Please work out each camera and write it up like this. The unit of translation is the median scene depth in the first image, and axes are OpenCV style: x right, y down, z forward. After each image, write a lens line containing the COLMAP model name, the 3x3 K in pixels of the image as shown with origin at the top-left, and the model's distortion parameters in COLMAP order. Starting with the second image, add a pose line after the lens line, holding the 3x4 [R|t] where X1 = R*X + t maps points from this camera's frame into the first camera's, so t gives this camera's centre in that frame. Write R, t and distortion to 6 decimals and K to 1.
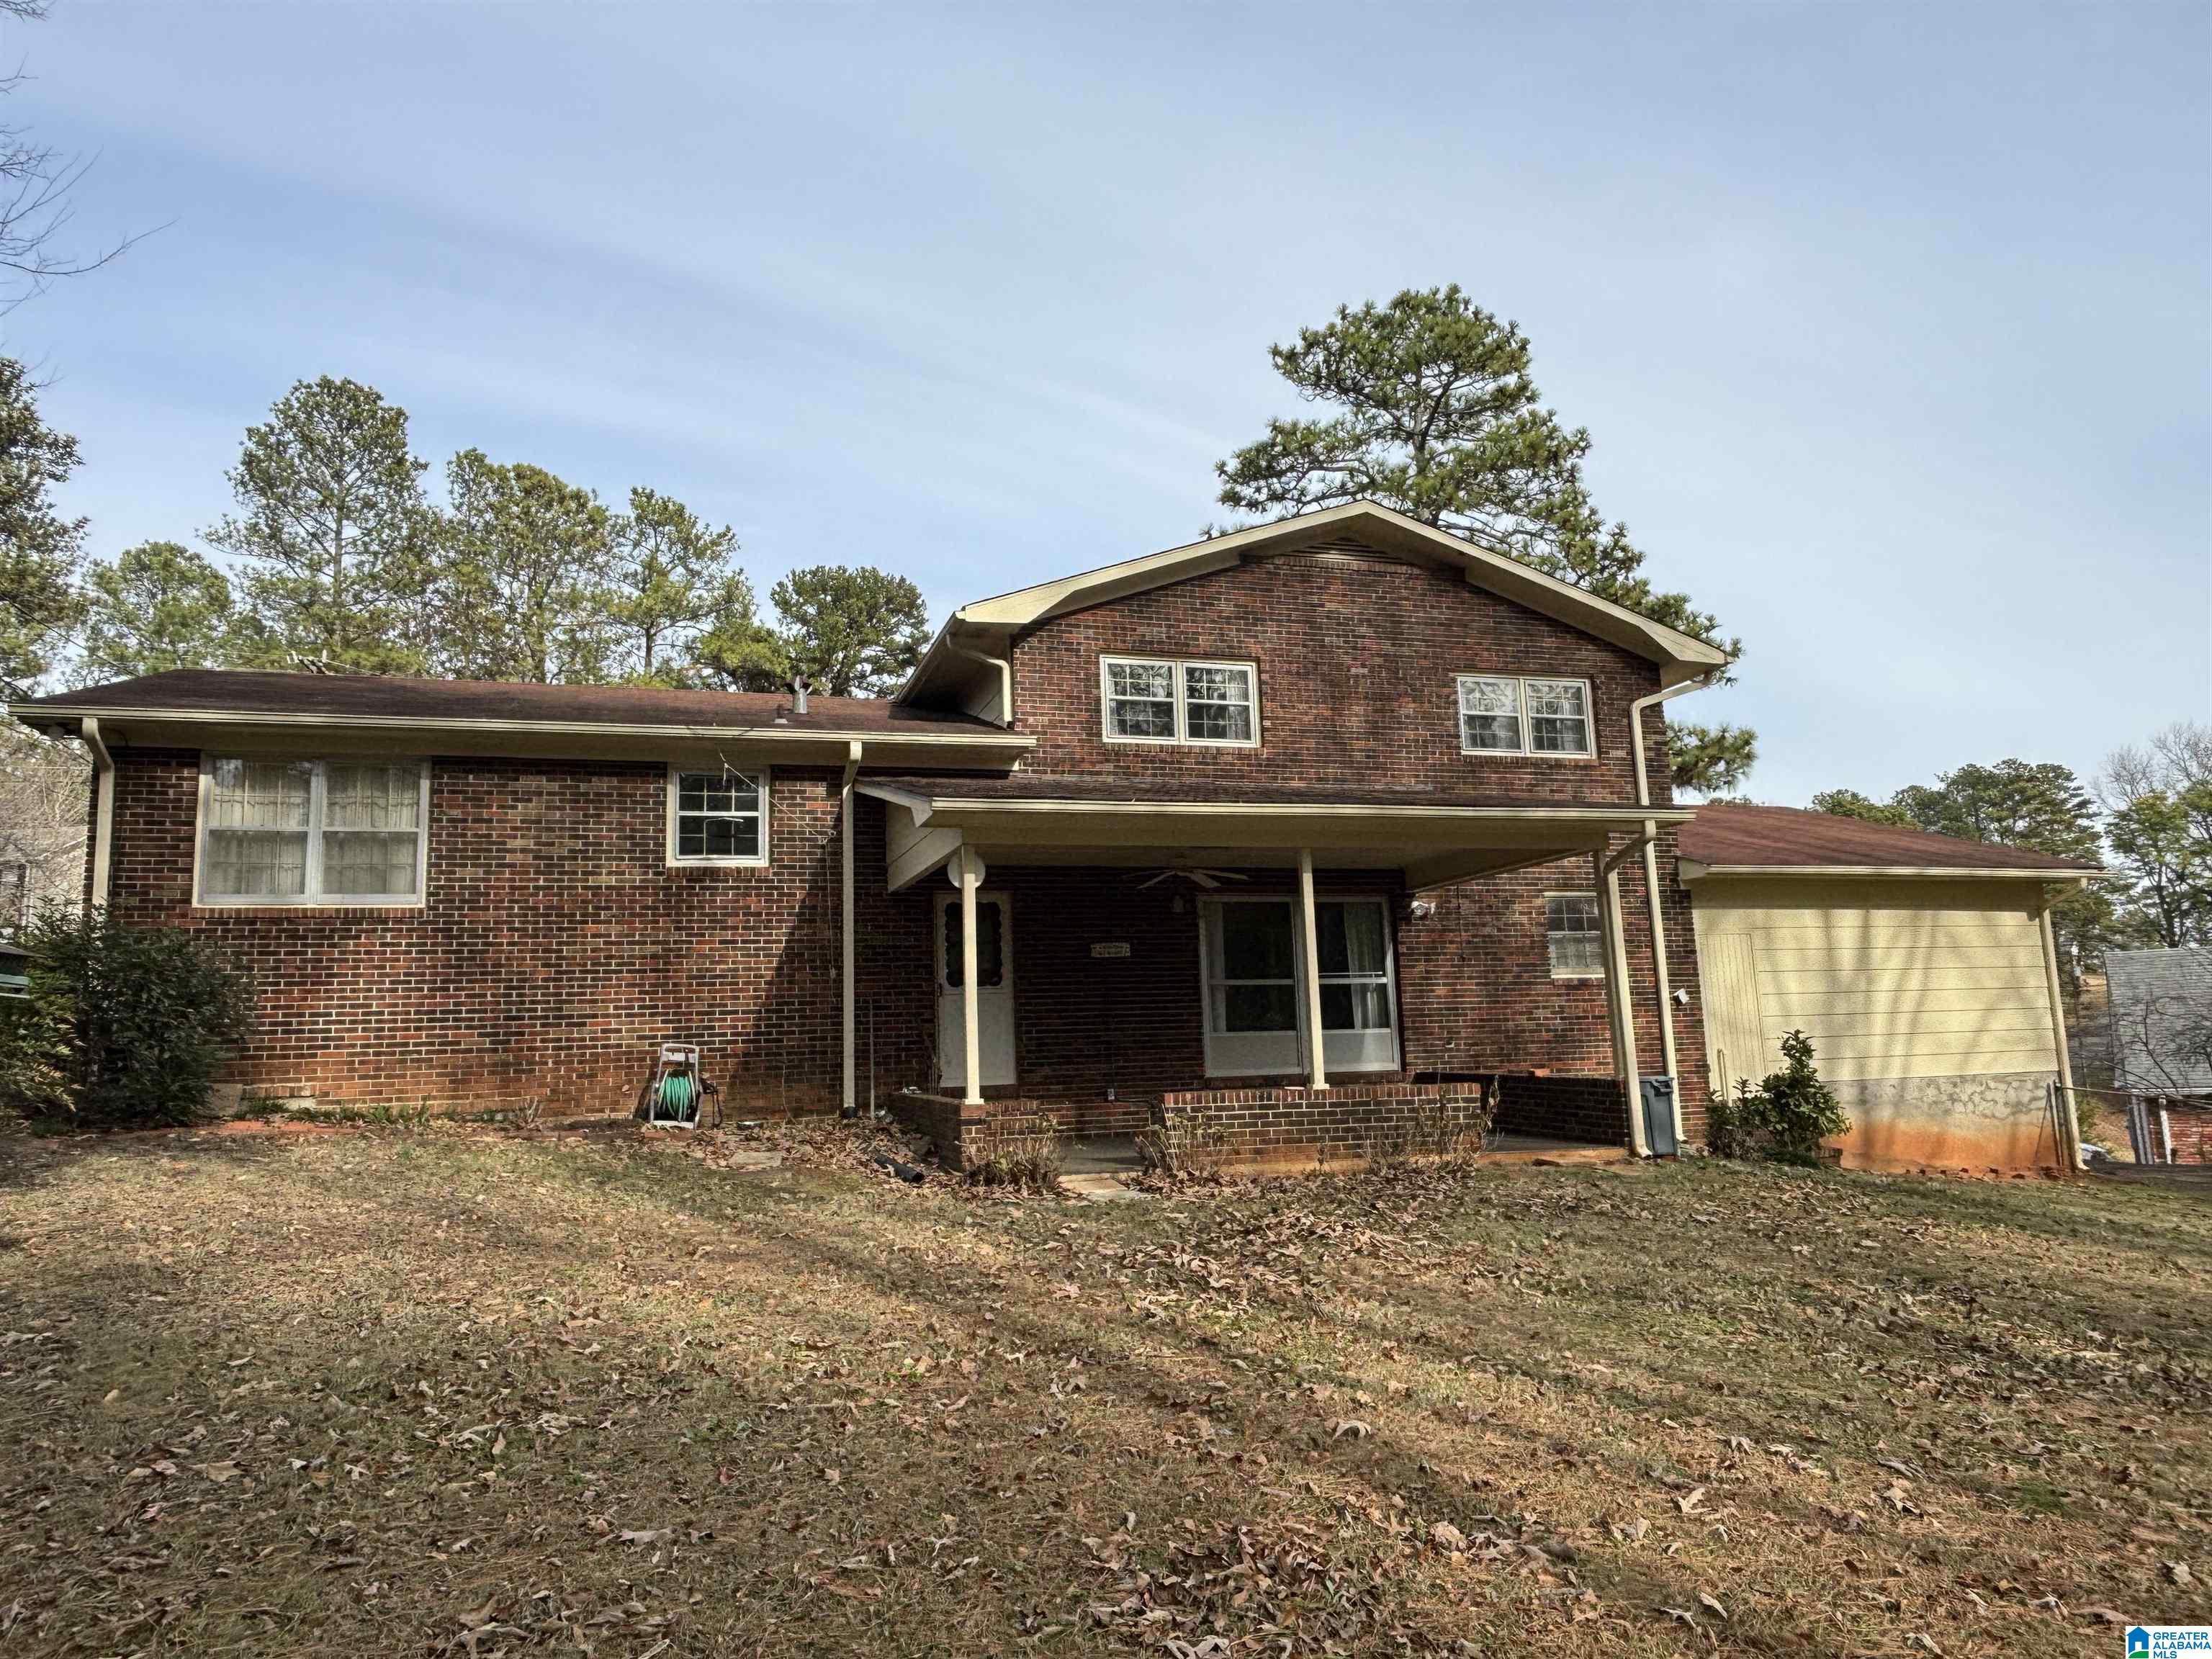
lens RADIAL K [[1423.4, 0, 1101.3], [0, 1423.4, 828.4], [0, 0, 1]] dist [0.046212, -0.004422]
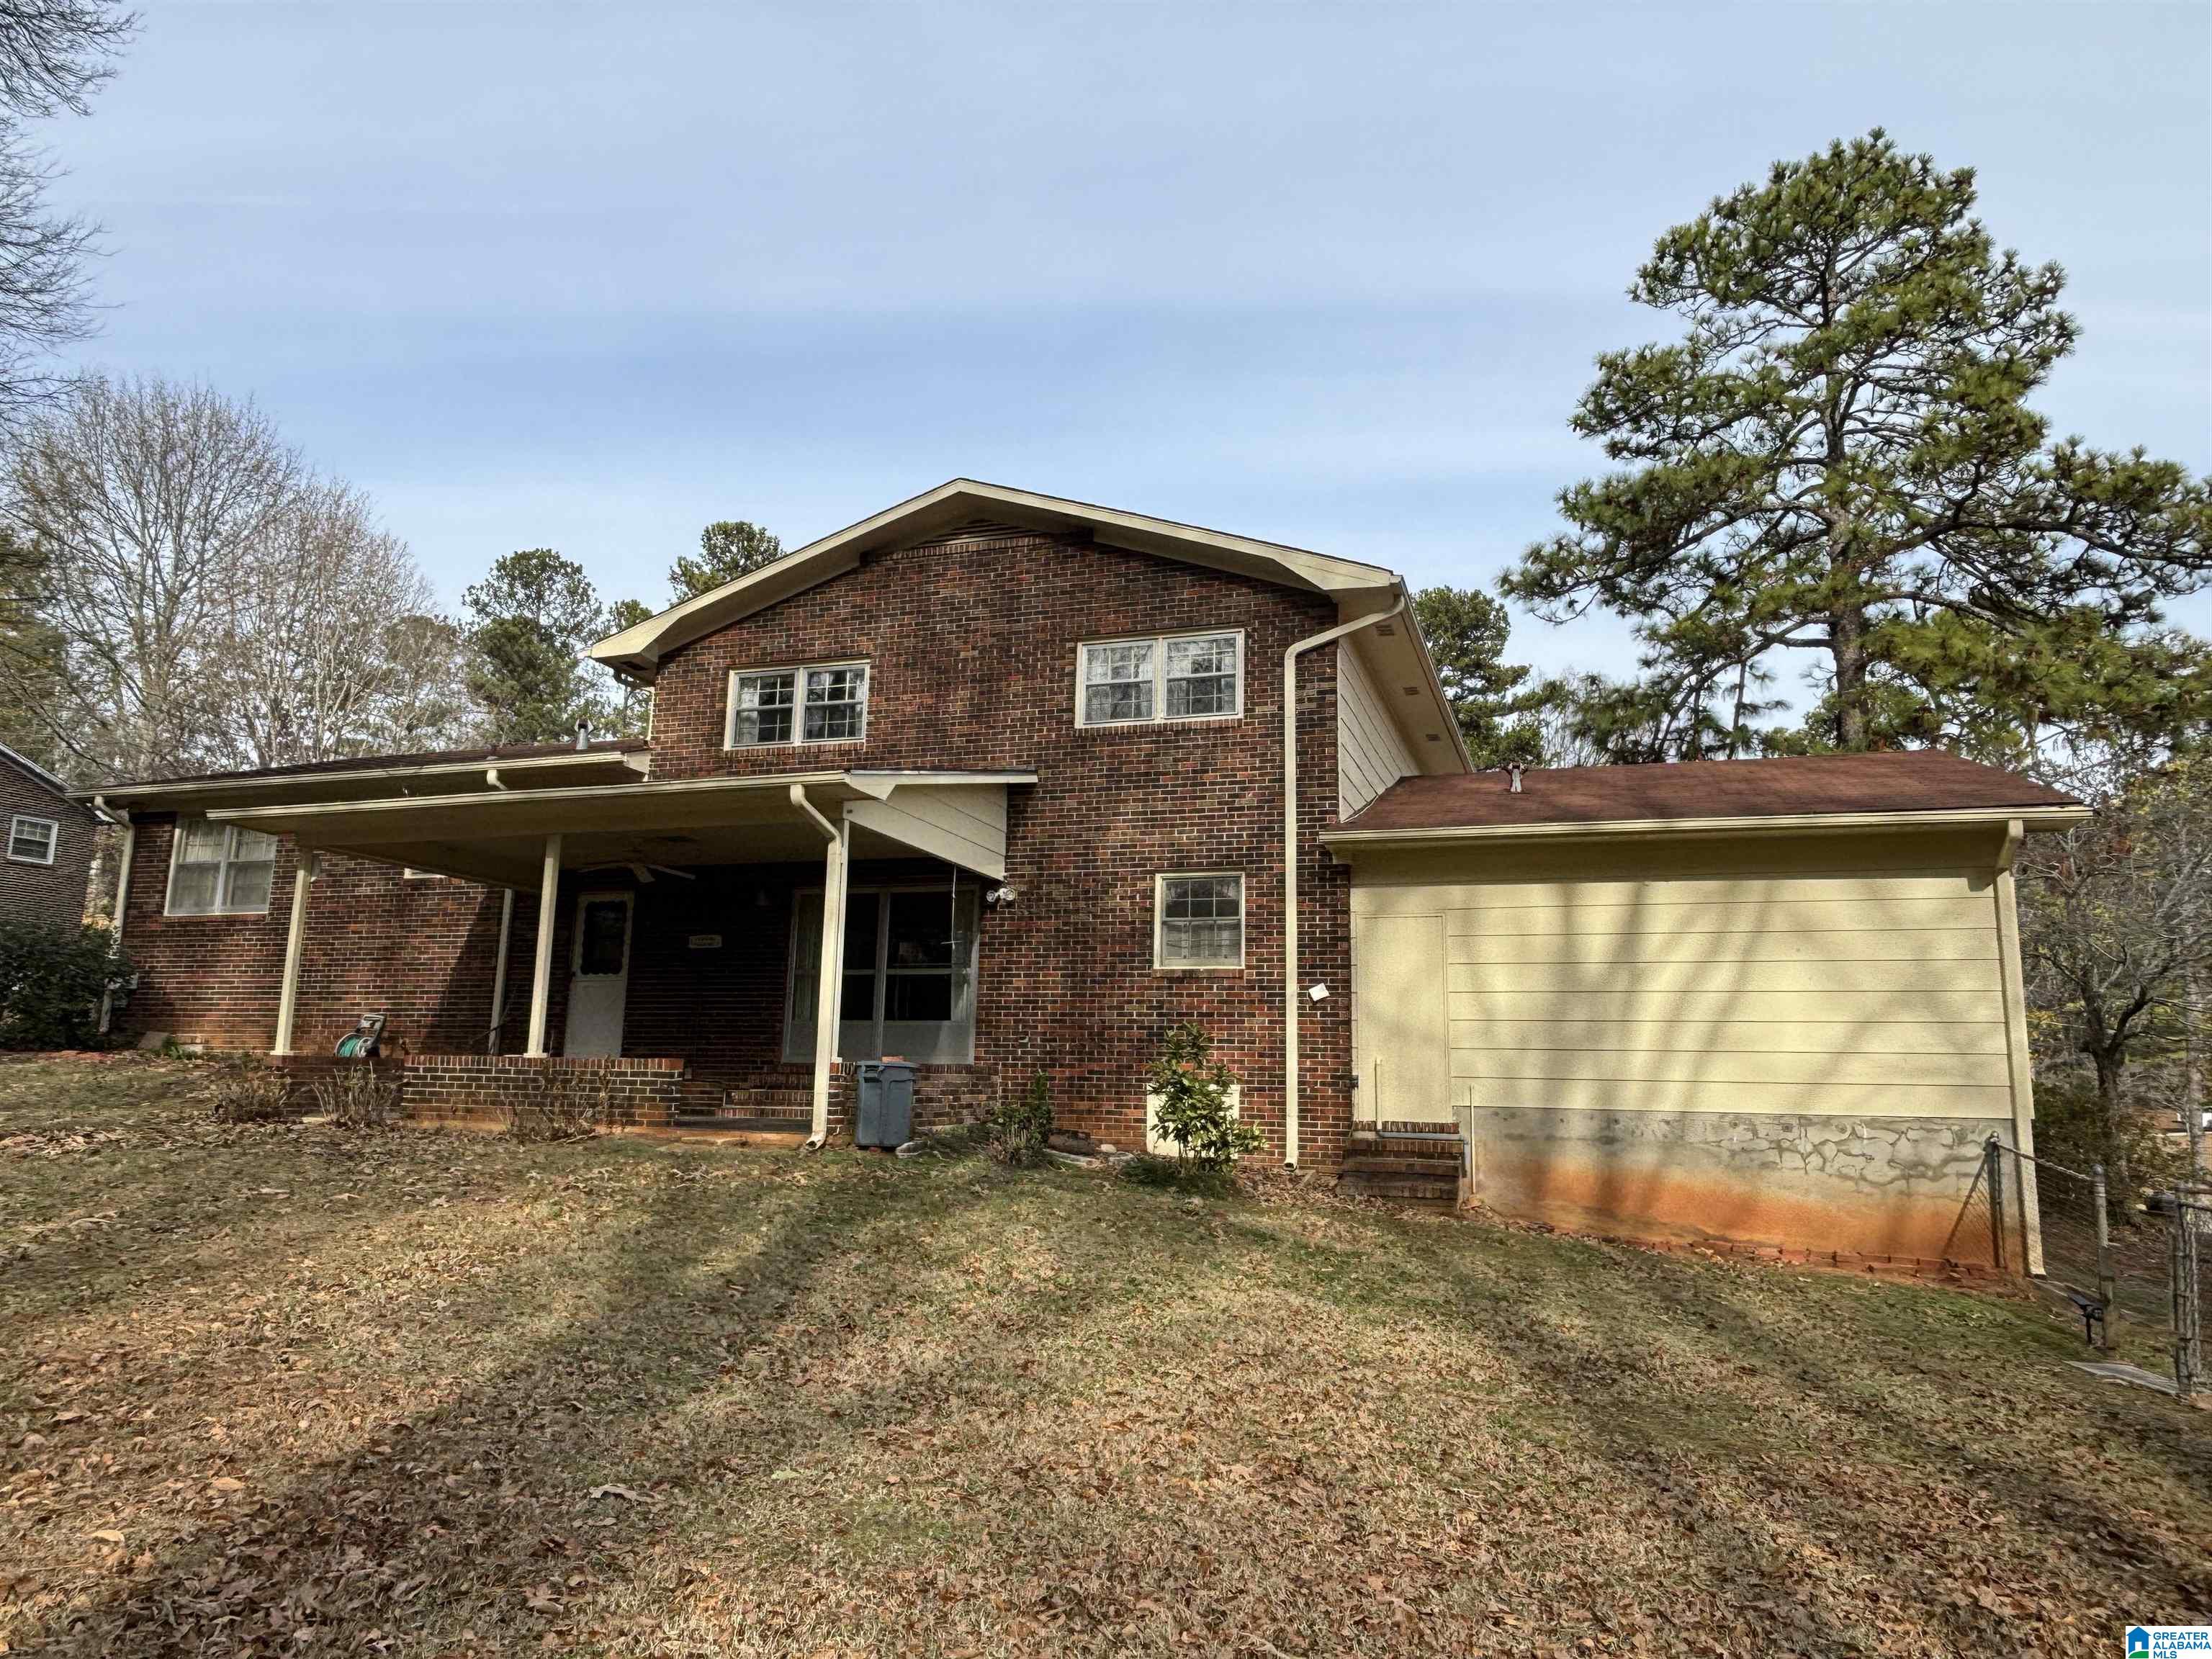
lens RADIAL K [[1423.4, 0, 1104.7], [0, 1423.4, 831.6], [0, 0, 1]] dist [0.046212, -0.004422]
pose [[0.812745, -0.058132, -0.579712, 0.778626], [0.042004, 0.998267, -0.041216, 0.051991], [0.581103, 0.009148, 0.813778, 0.253533]]
